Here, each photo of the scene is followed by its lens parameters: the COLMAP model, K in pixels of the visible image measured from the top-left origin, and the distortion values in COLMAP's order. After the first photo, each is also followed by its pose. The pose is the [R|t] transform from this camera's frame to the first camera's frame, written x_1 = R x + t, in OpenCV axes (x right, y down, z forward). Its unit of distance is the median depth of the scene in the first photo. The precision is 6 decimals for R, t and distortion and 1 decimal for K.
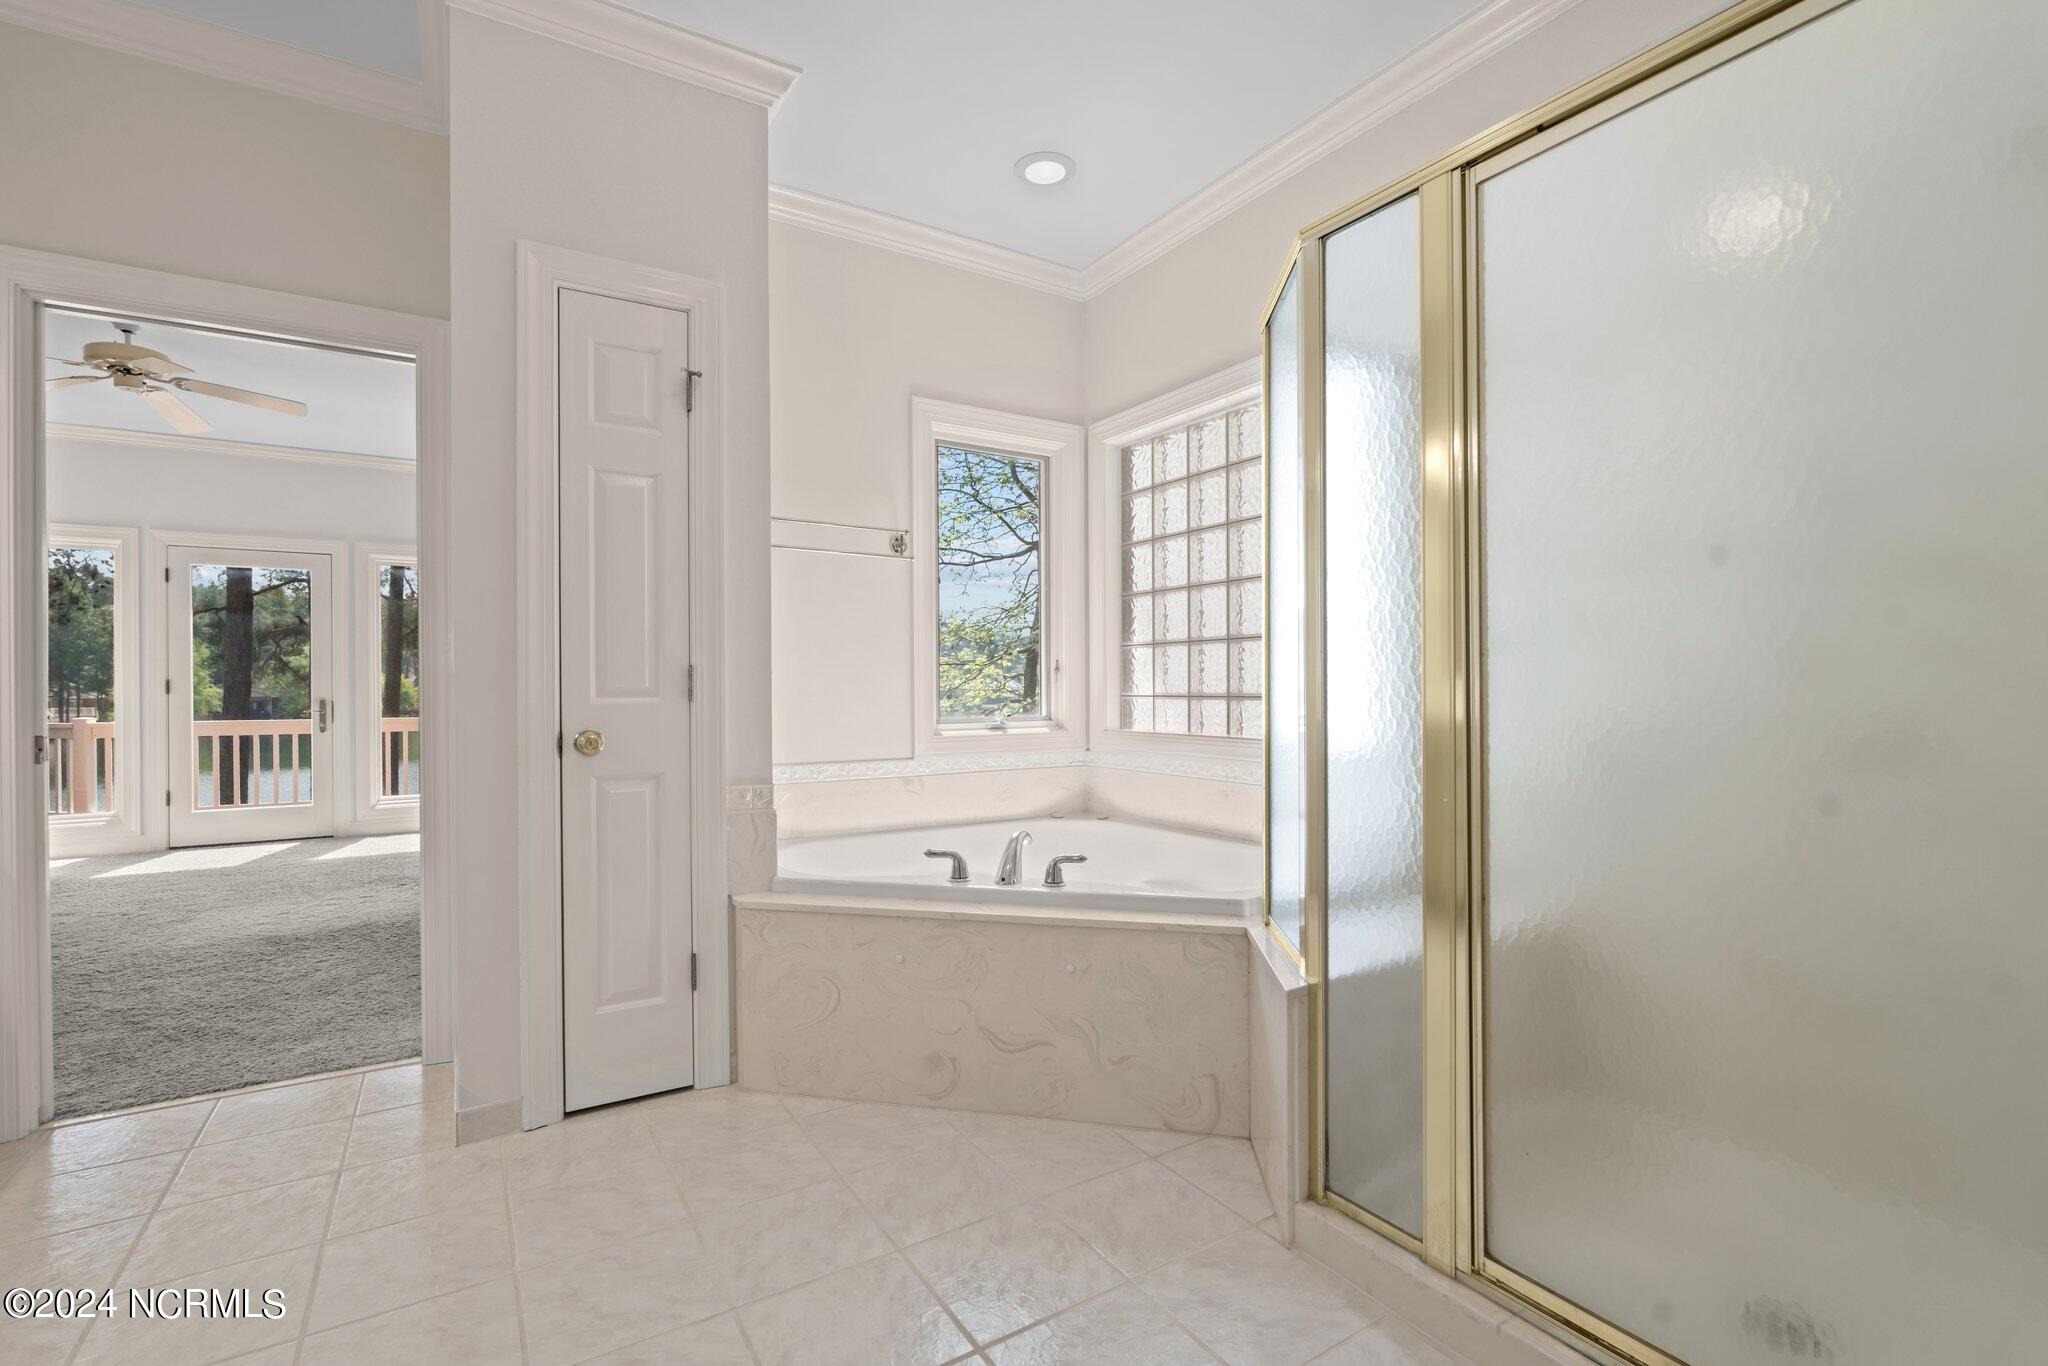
lens RADIAL K [[909.3, 0, 1010.1], [0, 909.3, 688.7], [0, 0, 1]] dist [-0.000448, 0.000012]
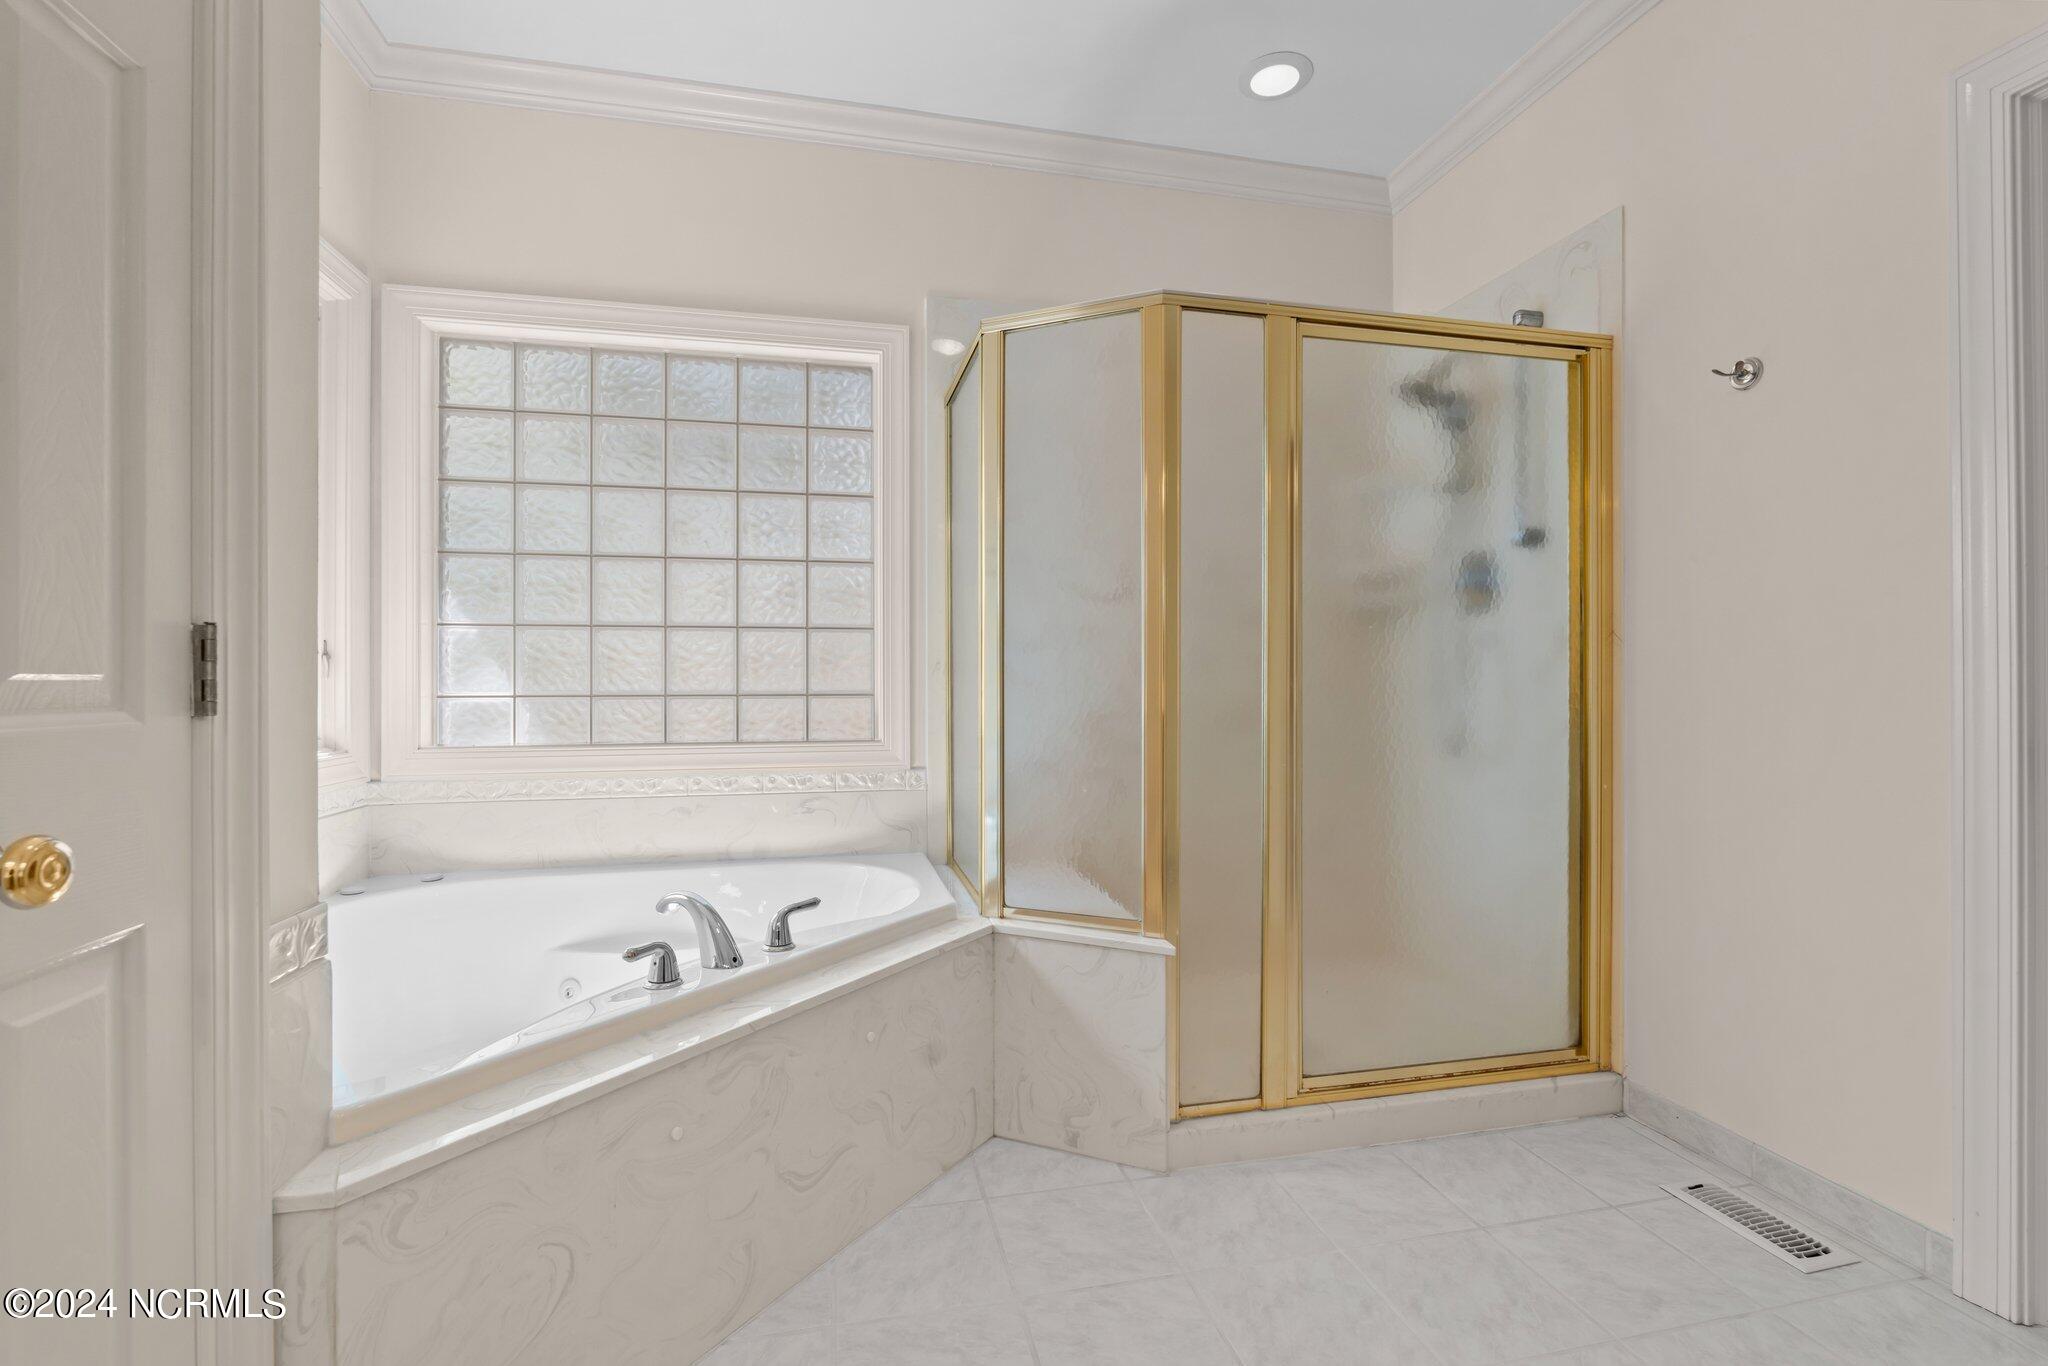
lens RADIAL K [[909.3, 0, 1013.7], [0, 909.3, 679.3], [0, 0, 1]] dist [-0.000448, 0.000012]
pose [[0.333282, 0.006932, 0.942802, -0.608427], [0.001787, 0.999967, -0.007984, 0.001055], [-0.942826, 0.004346, 0.333258, 0.579554]]
